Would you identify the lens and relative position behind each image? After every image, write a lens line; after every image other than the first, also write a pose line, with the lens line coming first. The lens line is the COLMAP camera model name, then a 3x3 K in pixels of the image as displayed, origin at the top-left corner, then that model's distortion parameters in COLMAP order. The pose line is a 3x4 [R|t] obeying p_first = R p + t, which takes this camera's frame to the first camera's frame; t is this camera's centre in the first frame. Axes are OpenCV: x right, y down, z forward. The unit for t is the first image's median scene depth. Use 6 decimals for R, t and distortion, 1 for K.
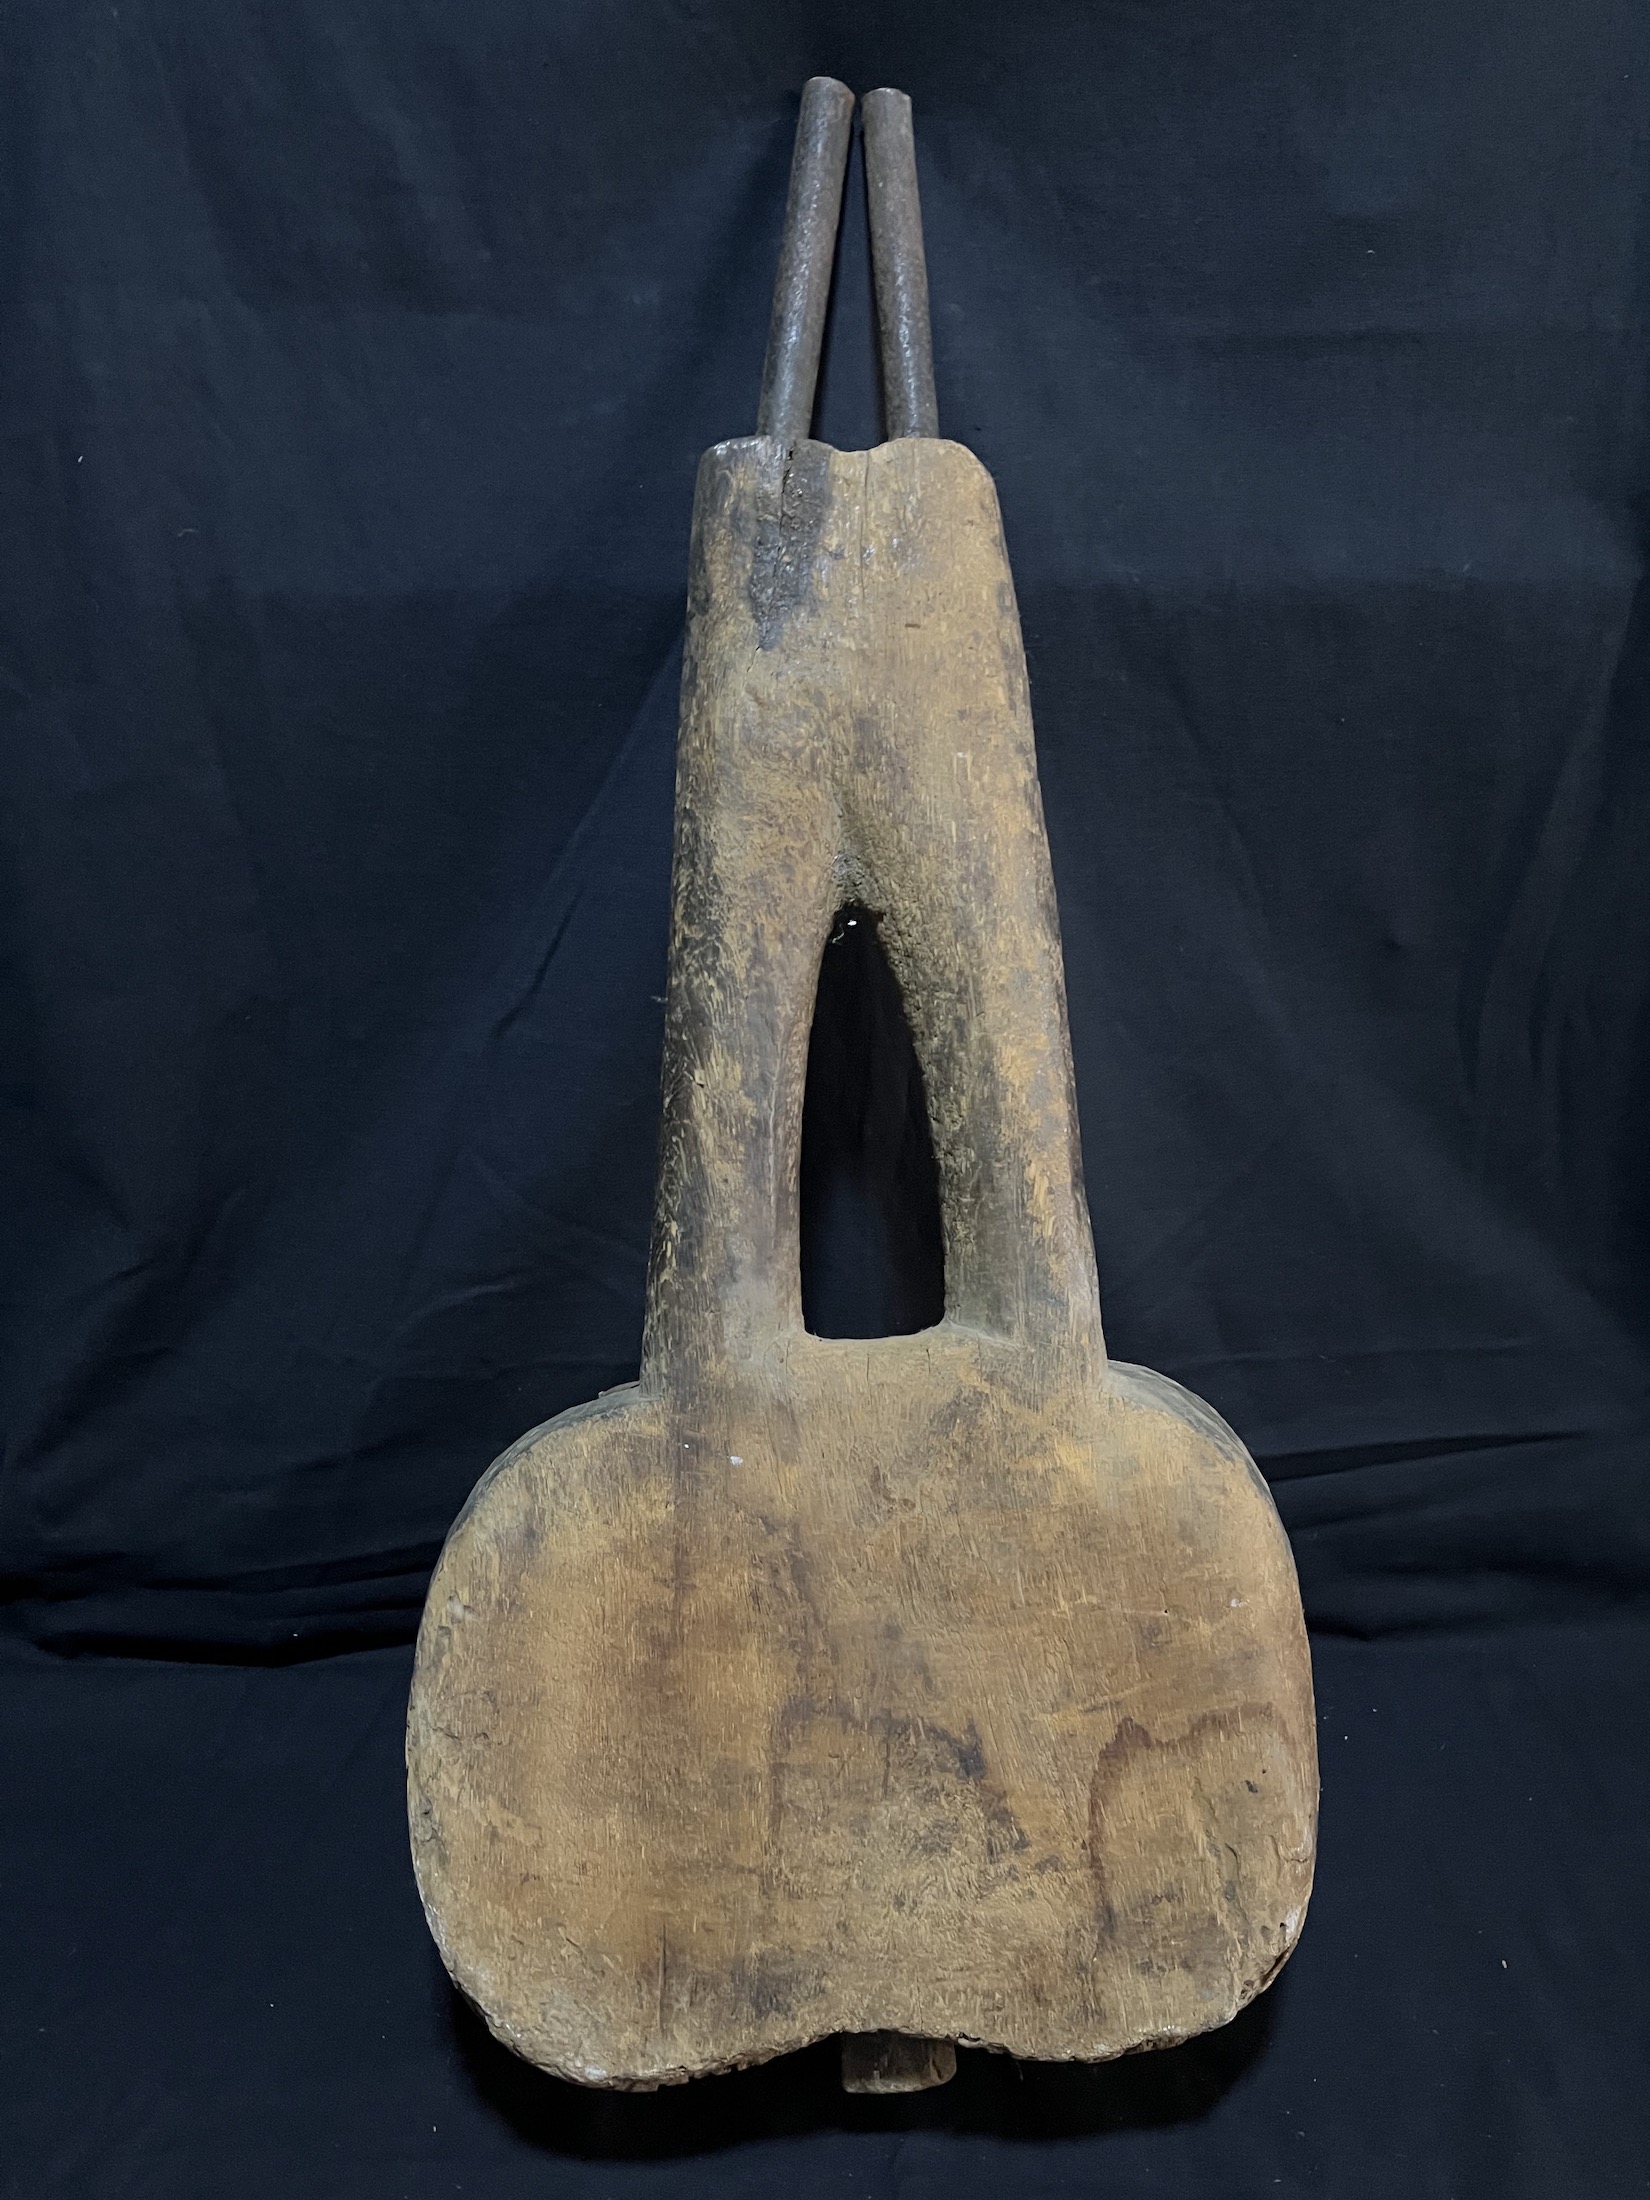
lens RADIAL K [[1606.0, 0, 825.0], [0, 1606.0, 1100.0], [0, 0, 1]] dist [0.074289, -0.108506]
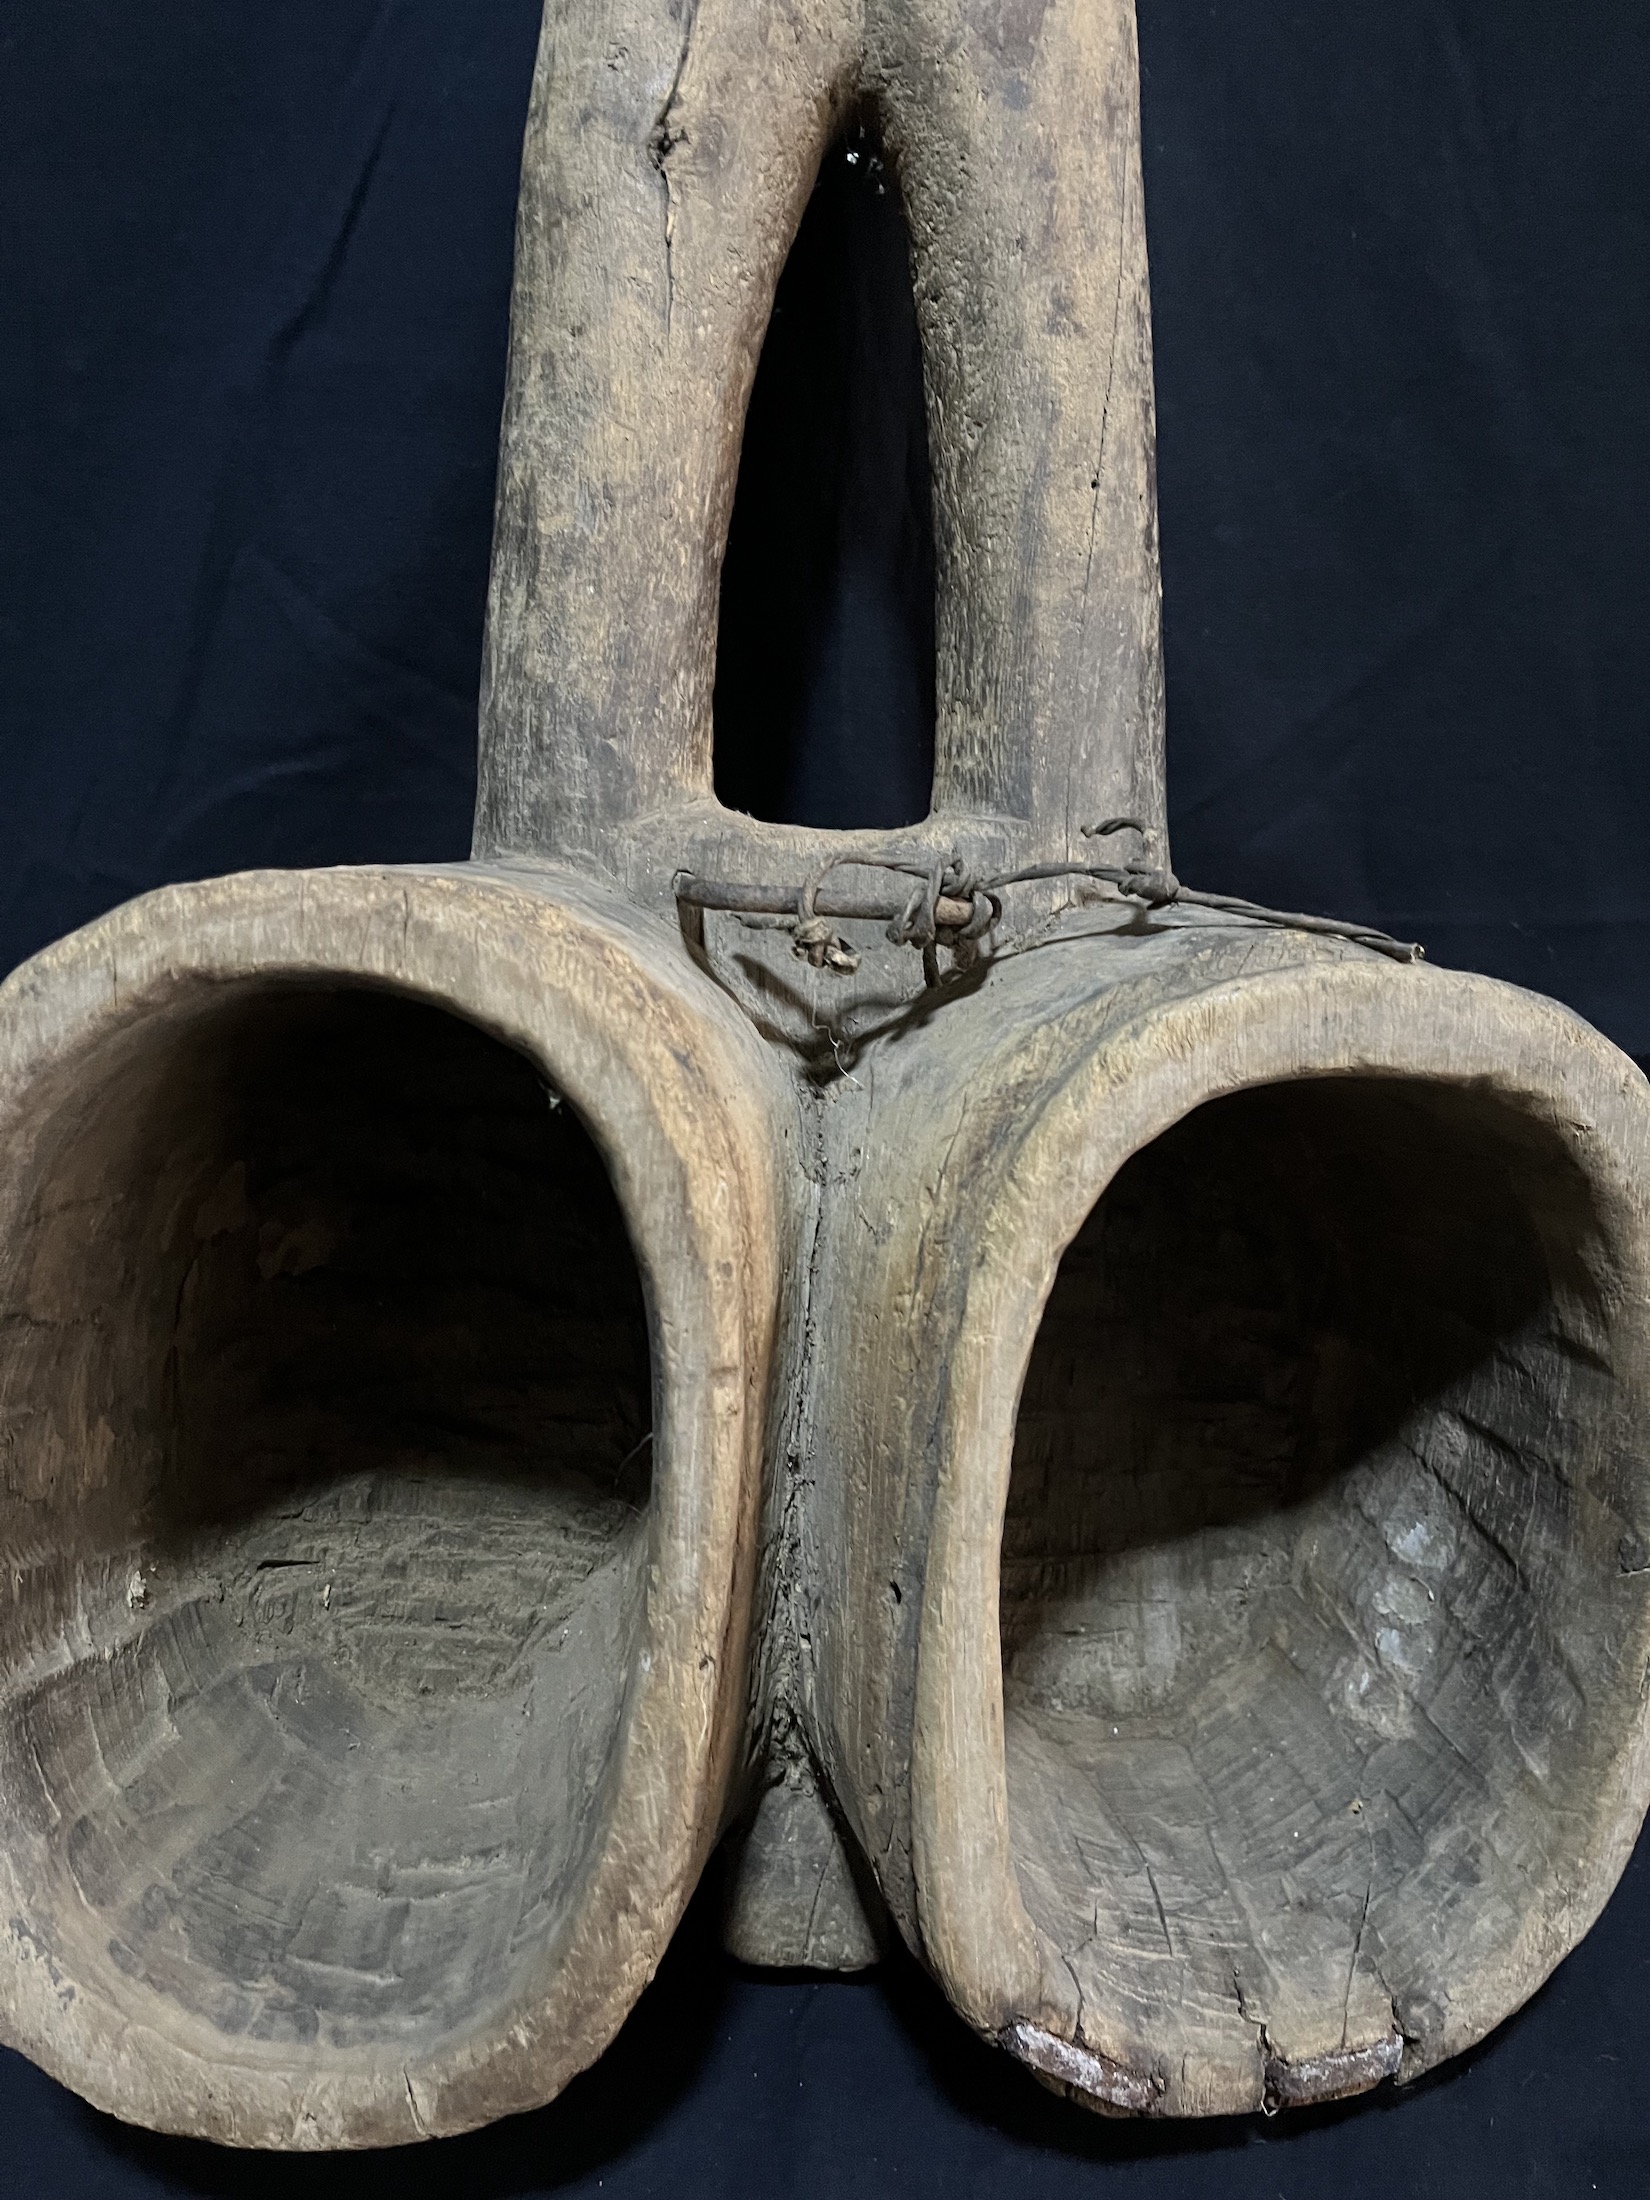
lens RADIAL K [[1657.4, 0, 825.0], [0, 1657.4, 1100.0], [0, 0, 1]] dist [0.046303, -0.077425]
pose [[0.997757, 0.038939, -0.054458, 0.073466], [-0.033780, 0.995126, 0.092649, 0.212612], [0.057800, -0.090601, 0.994209, 0.355543]]
